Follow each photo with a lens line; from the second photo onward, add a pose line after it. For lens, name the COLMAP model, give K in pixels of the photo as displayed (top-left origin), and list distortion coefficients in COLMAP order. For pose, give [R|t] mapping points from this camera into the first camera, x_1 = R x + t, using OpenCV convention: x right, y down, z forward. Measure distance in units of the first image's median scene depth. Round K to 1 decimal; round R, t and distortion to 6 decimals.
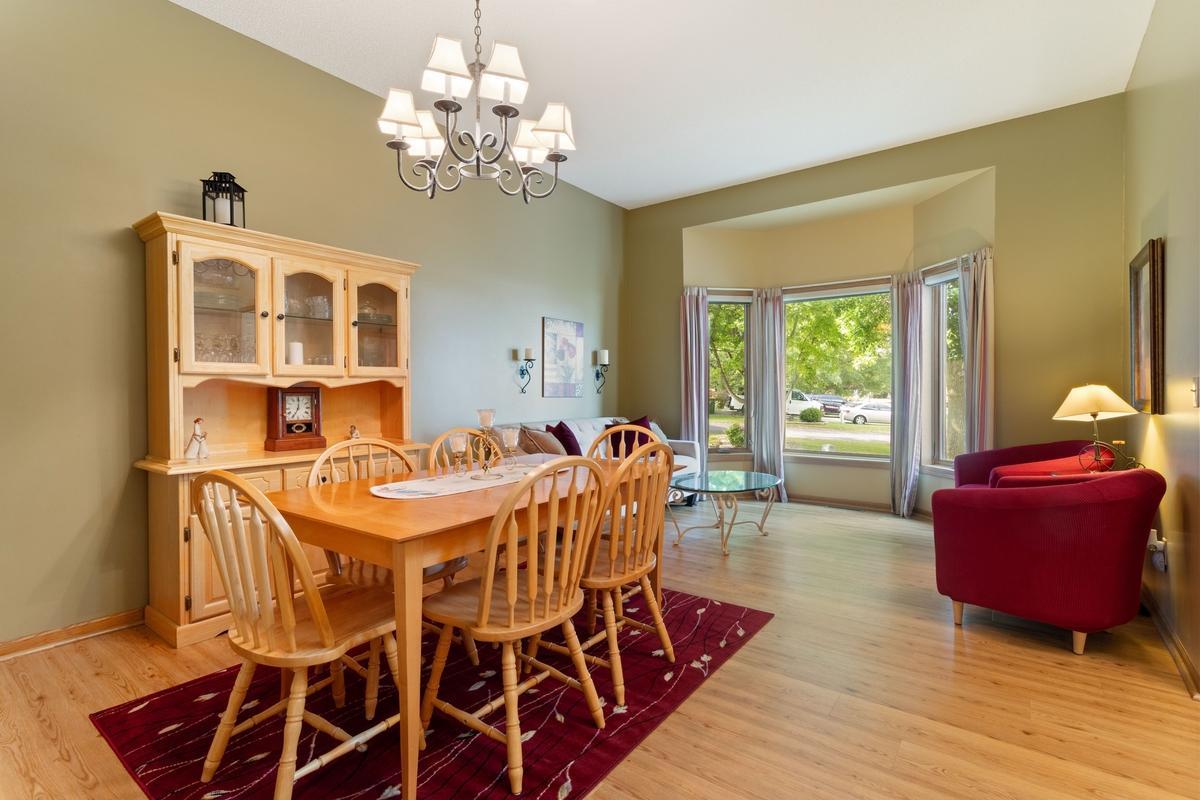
lens RADIAL K [[572.0, 0, 601.3], [0, 572.0, 395.7], [0, 0, 1]] dist [-0.003149, 0.000957]
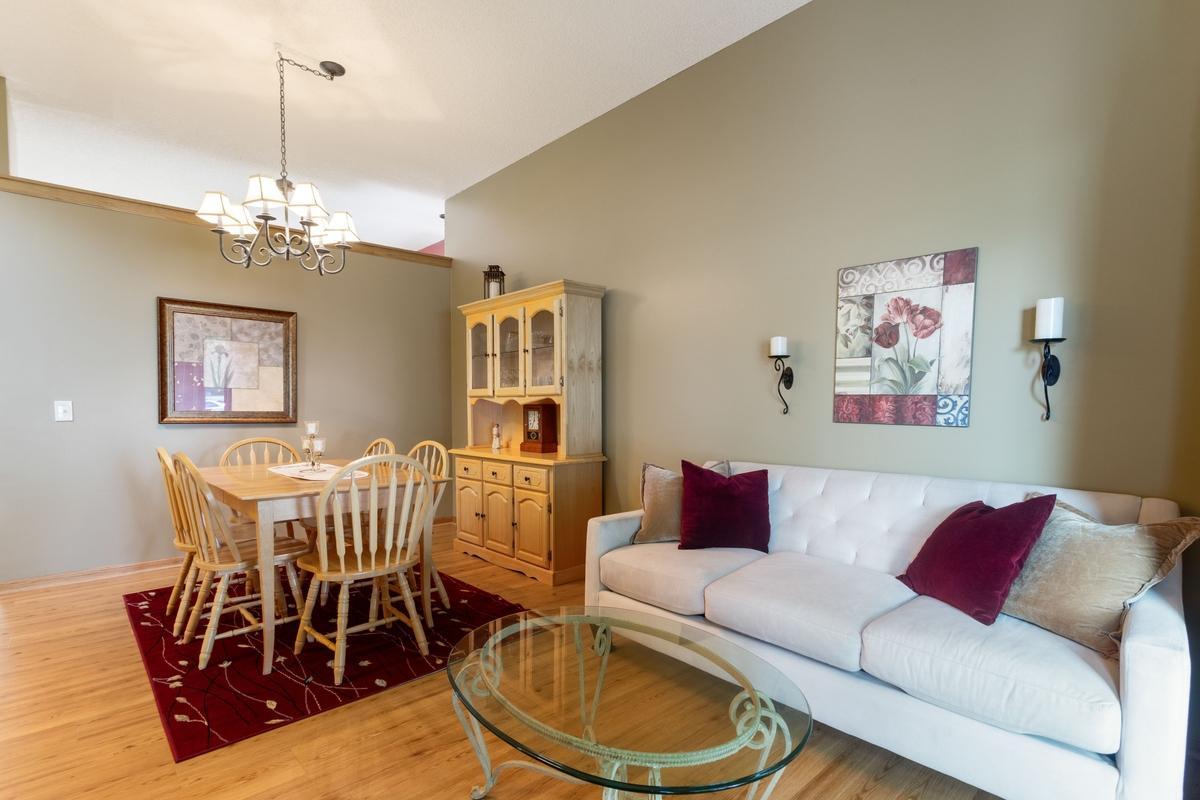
lens RADIAL K [[572.0, 0, 604.3], [0, 572.0, 436.9], [0, 0, 1]] dist [-0.003149, 0.000957]
pose [[-0.180328, 0.060011, -0.981774, 0.740900], [-0.008680, 0.998001, 0.062597, -0.024344], [0.983568, 0.019810, -0.179446, 1.419550]]
